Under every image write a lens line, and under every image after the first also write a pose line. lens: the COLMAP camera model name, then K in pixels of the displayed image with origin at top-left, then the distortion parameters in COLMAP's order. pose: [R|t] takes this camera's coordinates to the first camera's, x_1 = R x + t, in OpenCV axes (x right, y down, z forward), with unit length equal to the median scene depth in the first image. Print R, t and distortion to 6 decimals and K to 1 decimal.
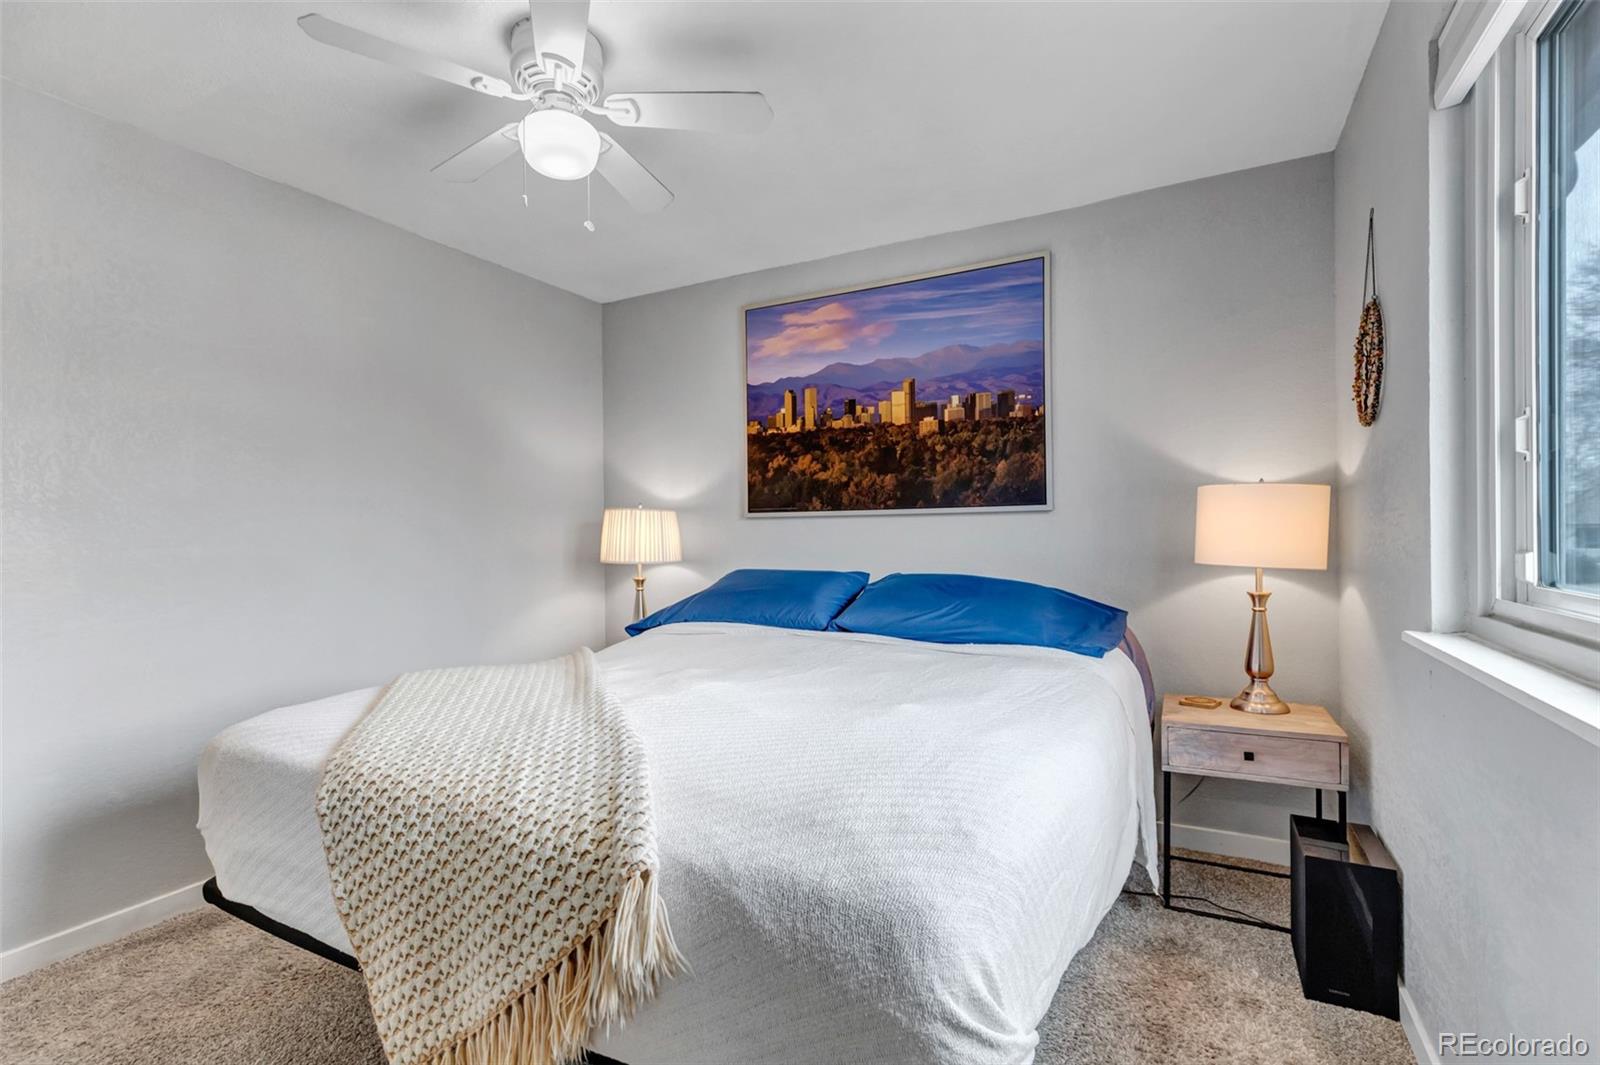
lens RADIAL K [[738.2, 0, 804.0], [0, 738.2, 531.6], [0, 0, 1]] dist [0.009291, -0.000132]
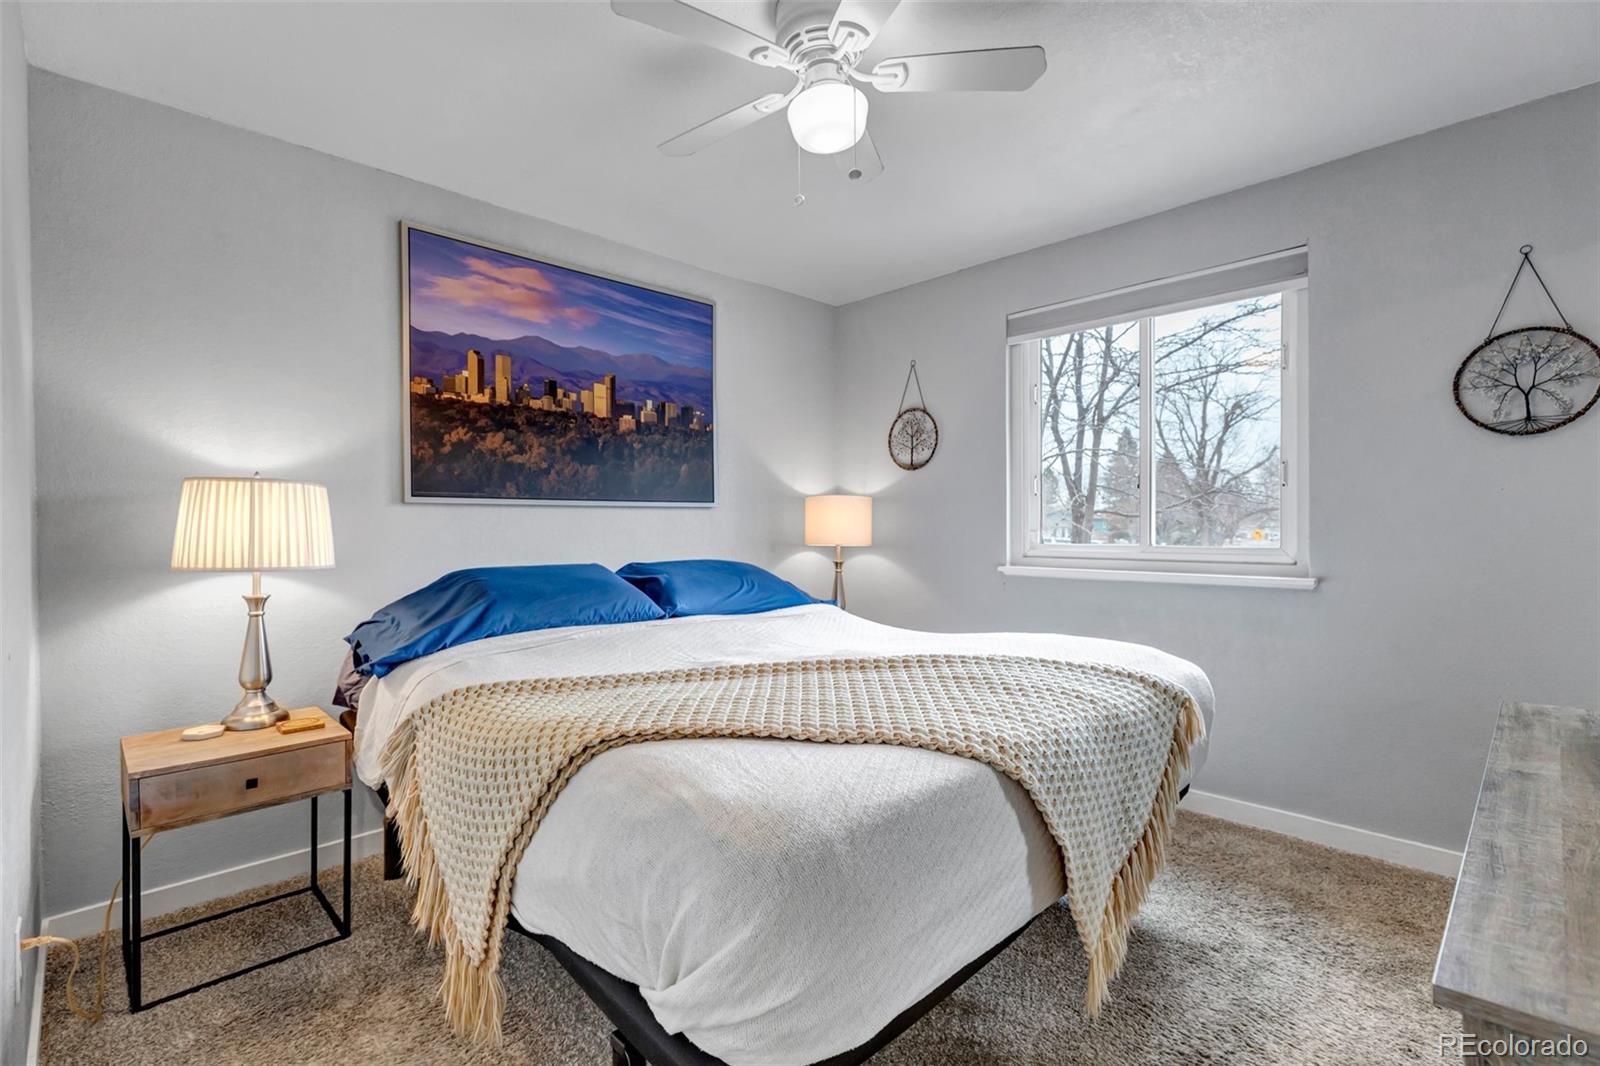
lens RADIAL K [[738.2, 0, 804.5], [0, 738.2, 530.7], [0, 0, 1]] dist [0.009291, -0.000132]
pose [[0.298030, 0.000986, 0.954556, -0.735881], [0.001473, 0.999998, -0.001493, 0.012093], [-0.954555, 0.001851, 0.298028, 0.423362]]
